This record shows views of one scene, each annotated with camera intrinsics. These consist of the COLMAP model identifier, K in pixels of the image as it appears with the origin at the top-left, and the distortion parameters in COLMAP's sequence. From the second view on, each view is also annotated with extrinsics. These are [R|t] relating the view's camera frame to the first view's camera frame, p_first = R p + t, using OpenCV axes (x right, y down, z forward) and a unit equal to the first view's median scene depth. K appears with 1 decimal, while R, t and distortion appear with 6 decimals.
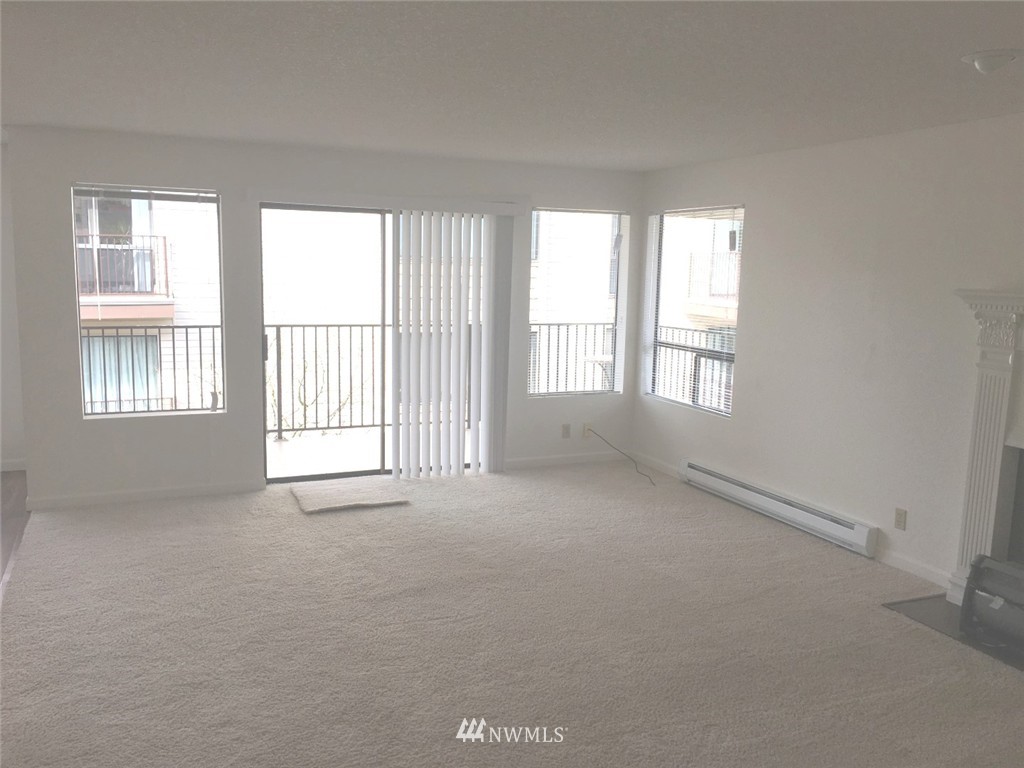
lens RADIAL K [[888.6, 0, 514.3], [0, 888.6, 388.5], [0, 0, 1]] dist [0.037979, -0.015165]
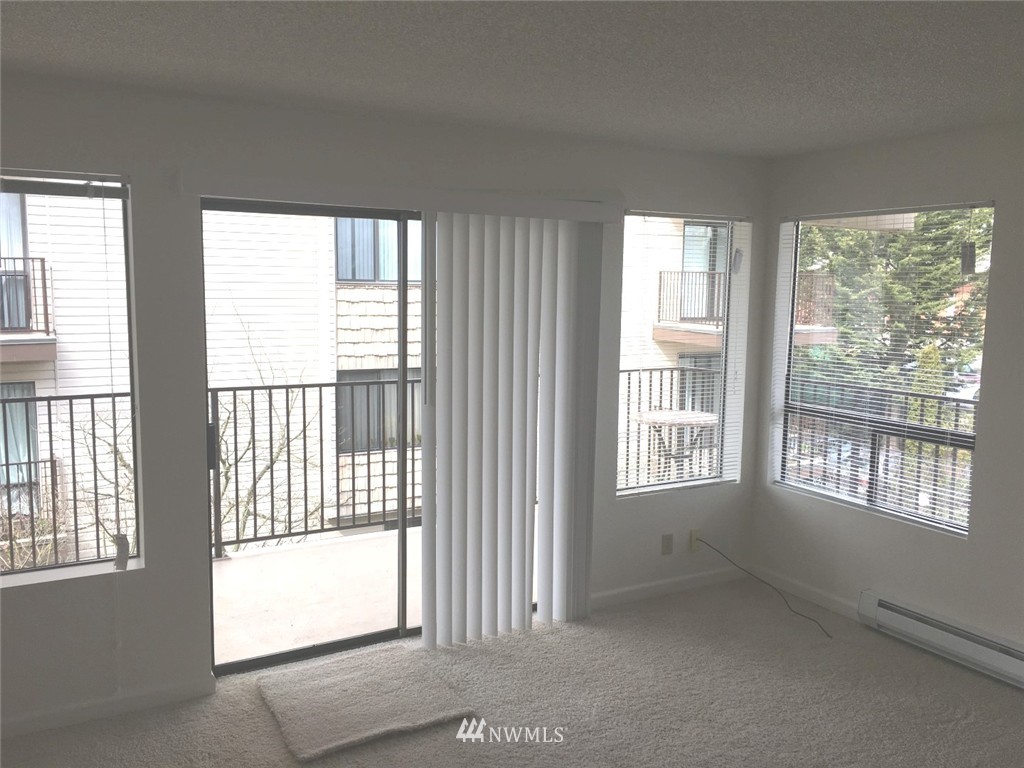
lens RADIAL K [[888.6, 0, 514.5], [0, 888.6, 384.7], [0, 0, 1]] dist [0.037979, -0.015165]
pose [[0.994294, -0.021465, 0.104490, -0.130523], [0.024208, 0.999393, -0.025057, -0.061684], [-0.103889, 0.027444, 0.994210, 0.365060]]
